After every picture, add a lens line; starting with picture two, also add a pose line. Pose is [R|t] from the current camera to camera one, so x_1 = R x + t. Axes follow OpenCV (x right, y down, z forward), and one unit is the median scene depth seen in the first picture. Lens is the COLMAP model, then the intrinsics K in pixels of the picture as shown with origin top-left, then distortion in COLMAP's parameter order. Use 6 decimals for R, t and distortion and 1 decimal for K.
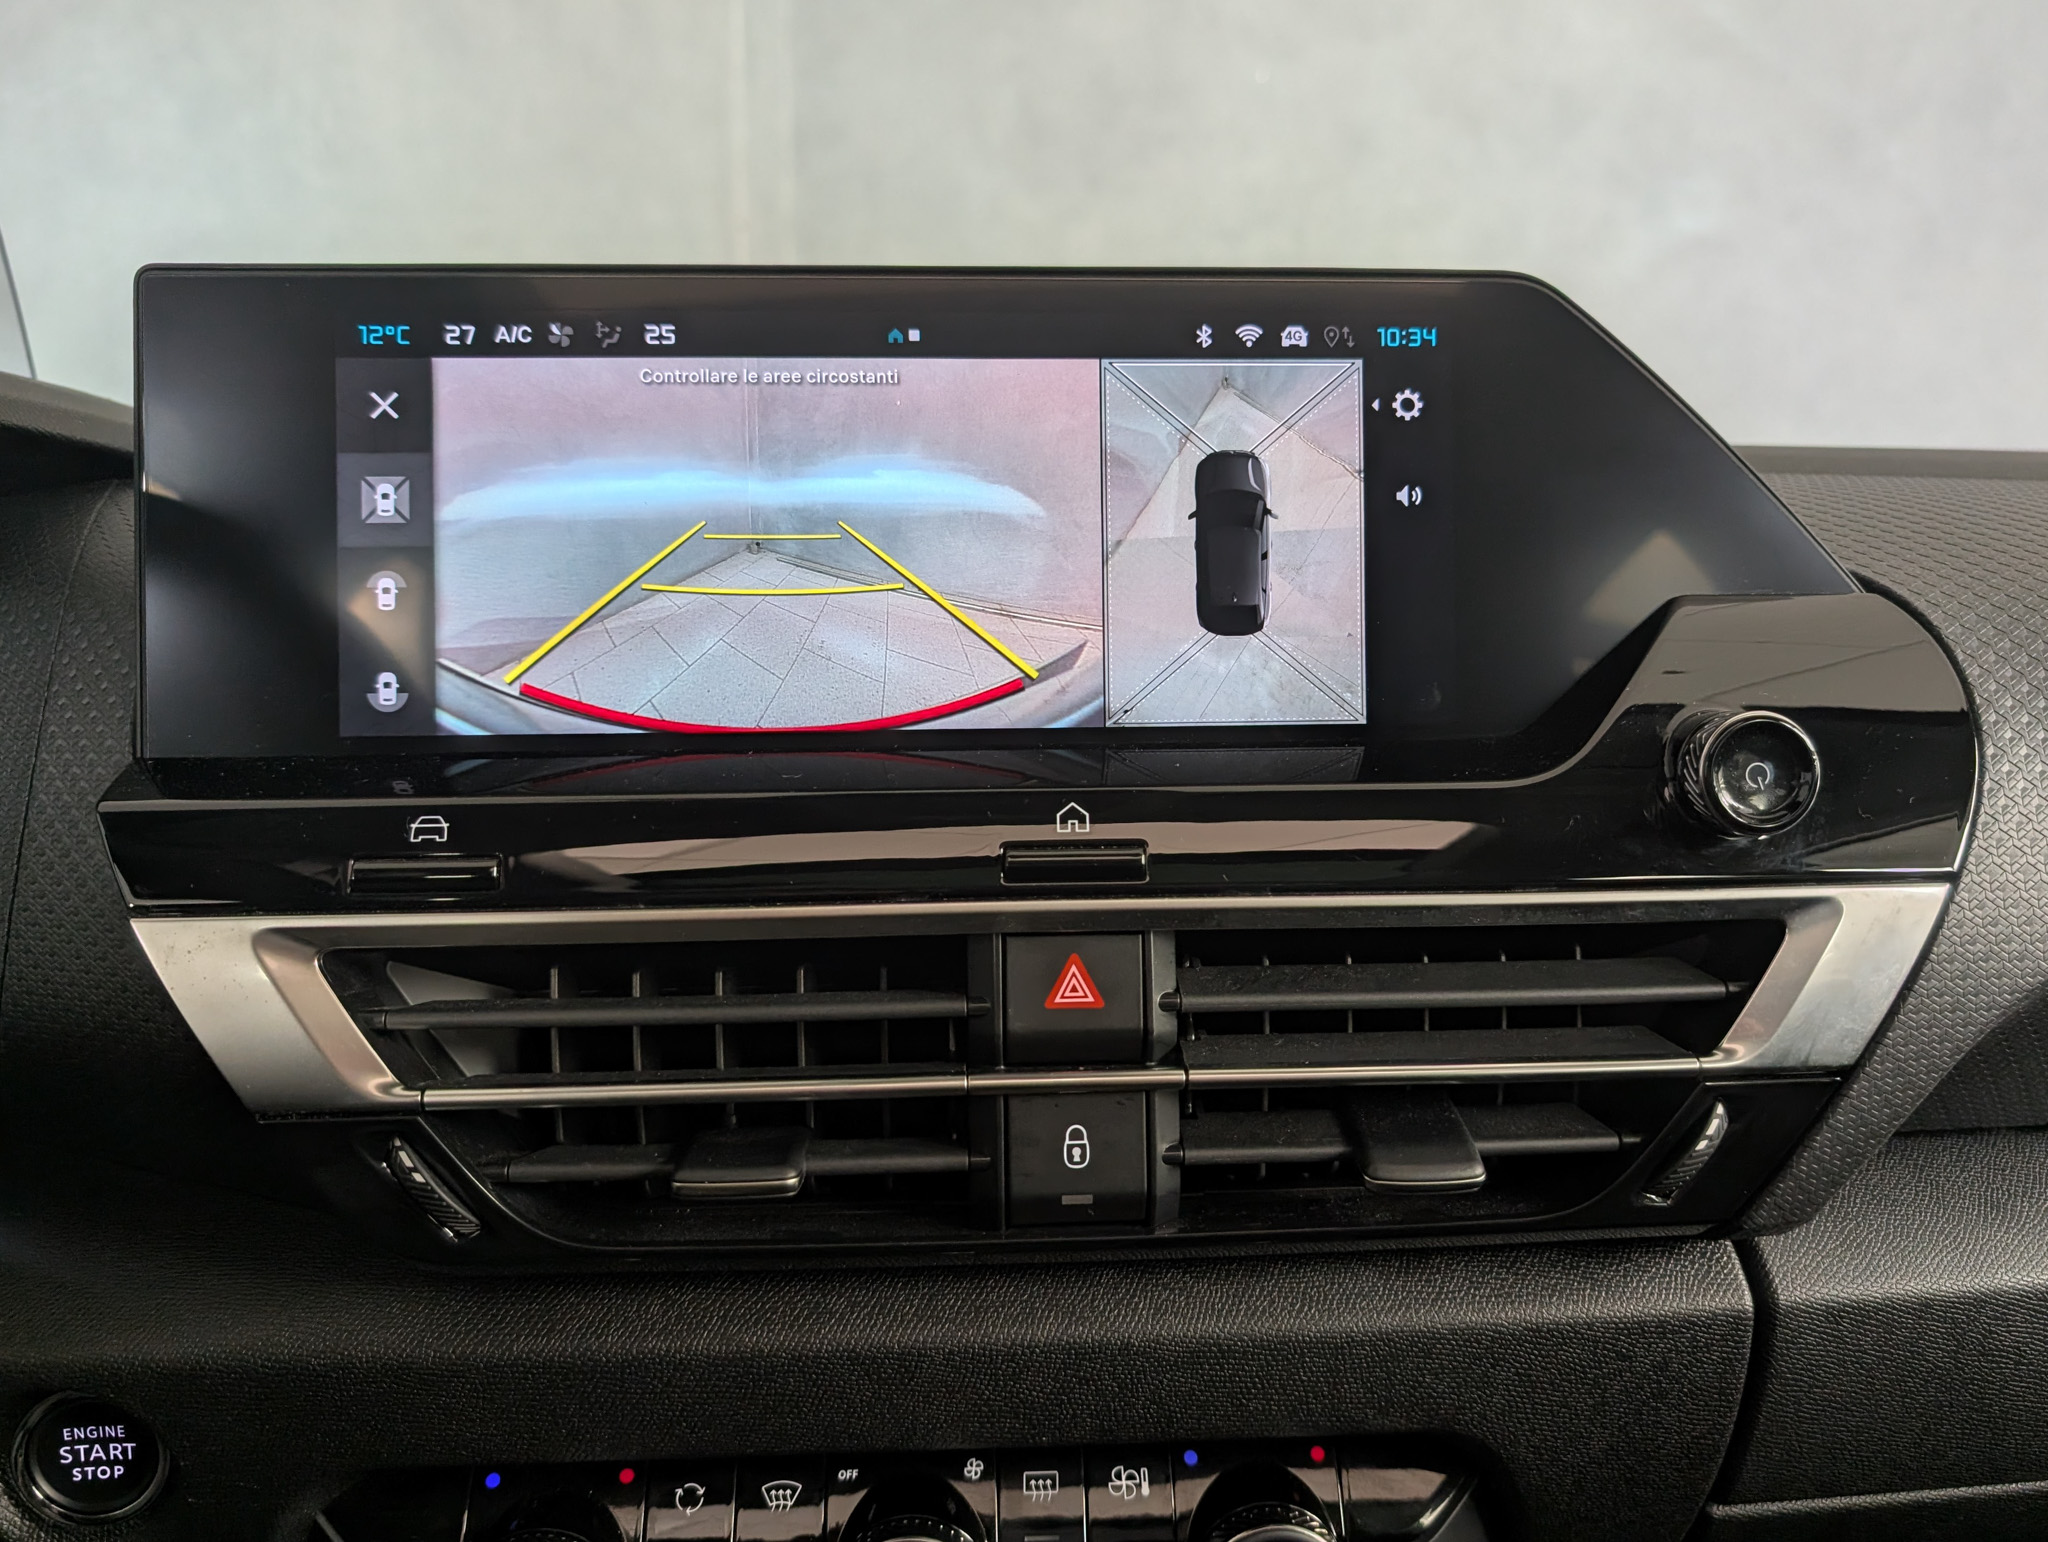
lens RADIAL K [[1611.2, 0, 1024.0], [0, 1611.2, 771.0], [0, 0, 1]] dist [-0.022836, -0.001140]
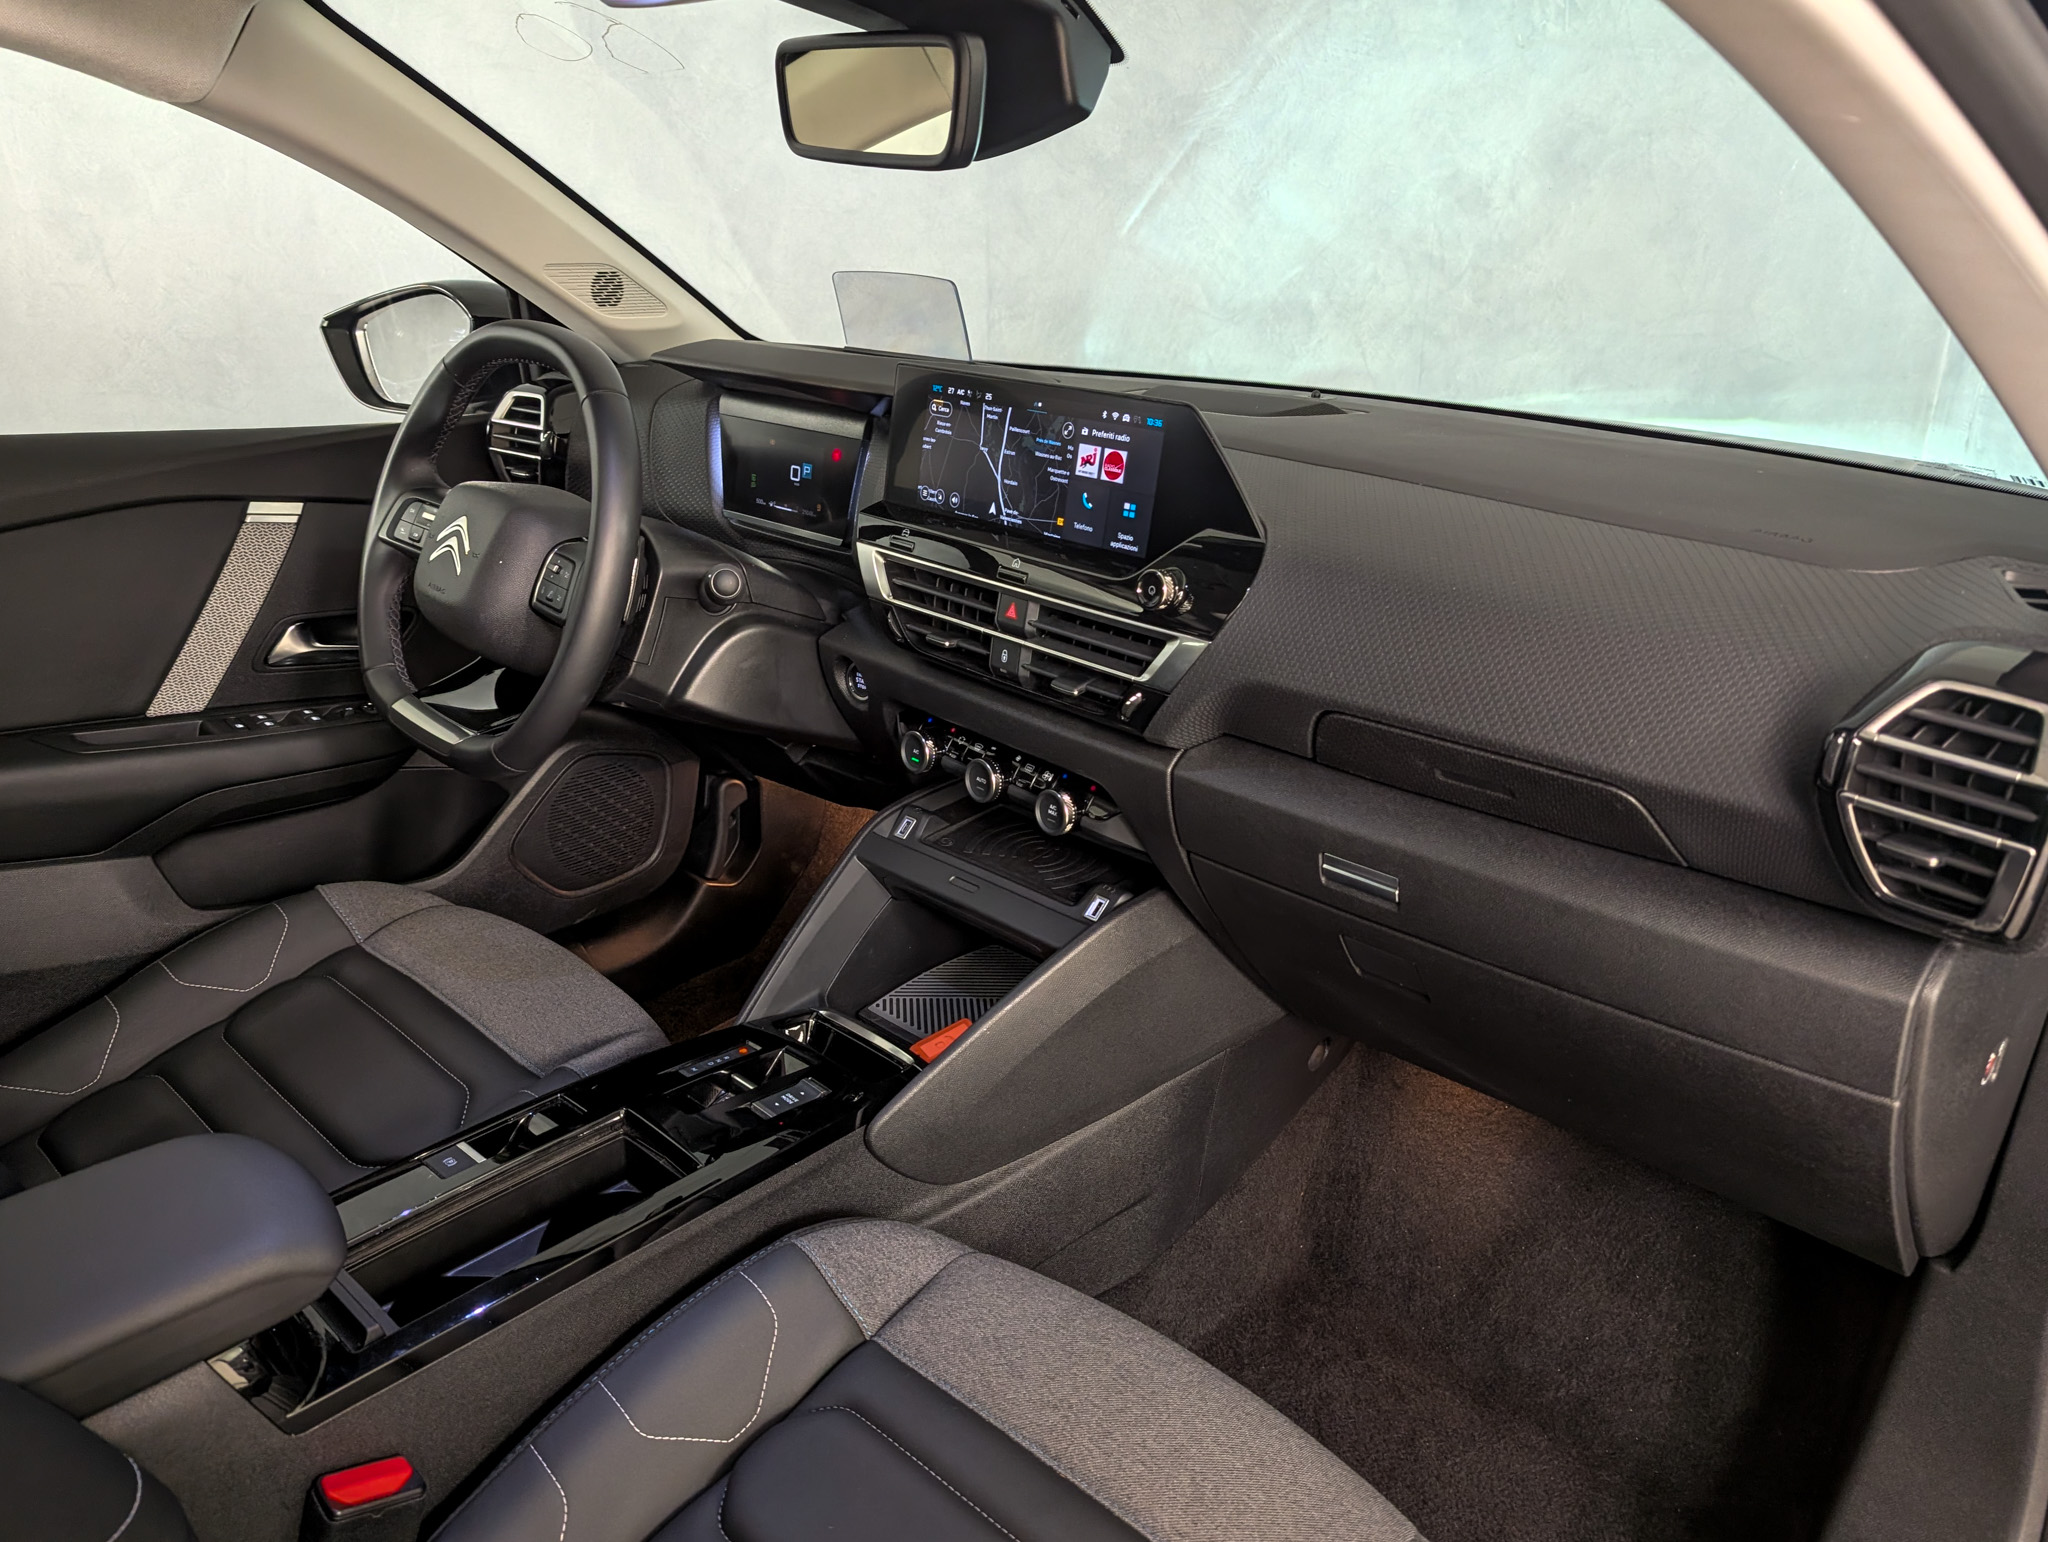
lens RADIAL K [[1448.1, 0, 973.9], [0, 1448.1, 767.1], [0, 0, 1]] dist [0.010069, 0.005160]
pose [[0.604421, 0.293758, -0.740528, 2.329542], [-0.142339, 0.954398, 0.262420, -0.340470], [0.783846, -0.053206, 0.618671, -0.975184]]
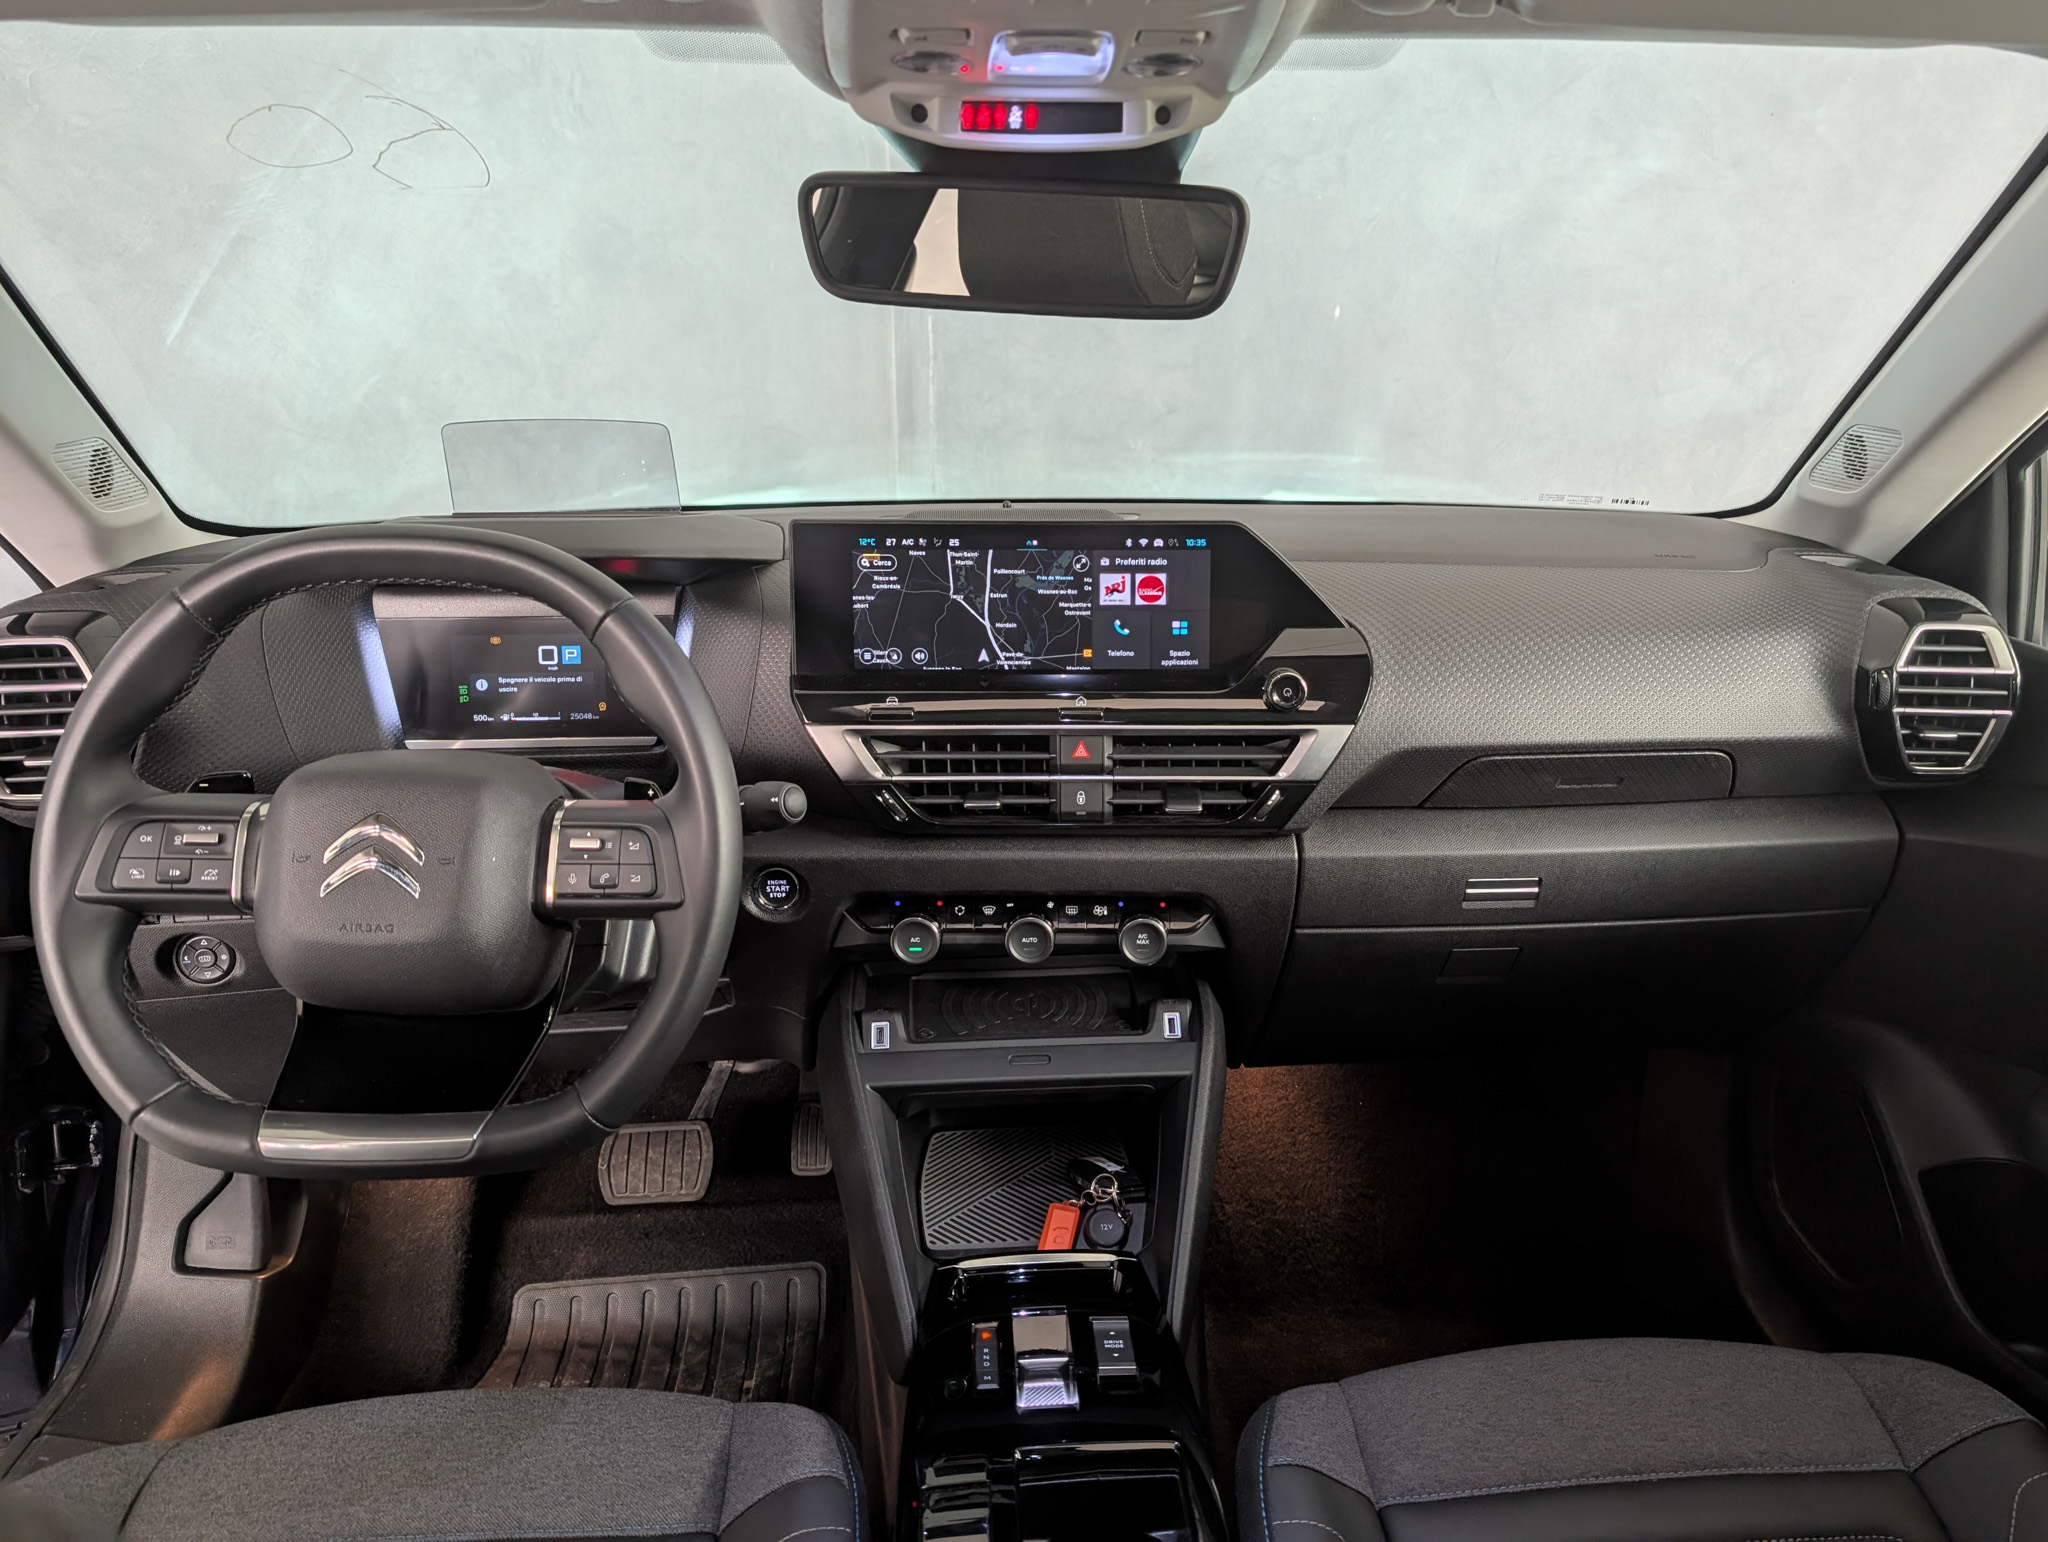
lens RADIAL K [[1533.8, 0, 1022.6], [0, 1533.8, 705.1], [0, 0, 1]] dist [0.035320, -0.001411]
pose [[0.996876, 0.017898, -0.076927, 0.150957], [-0.010316, 0.995148, 0.097848, -0.263687], [0.078305, -0.096748, 0.992224, -2.106510]]
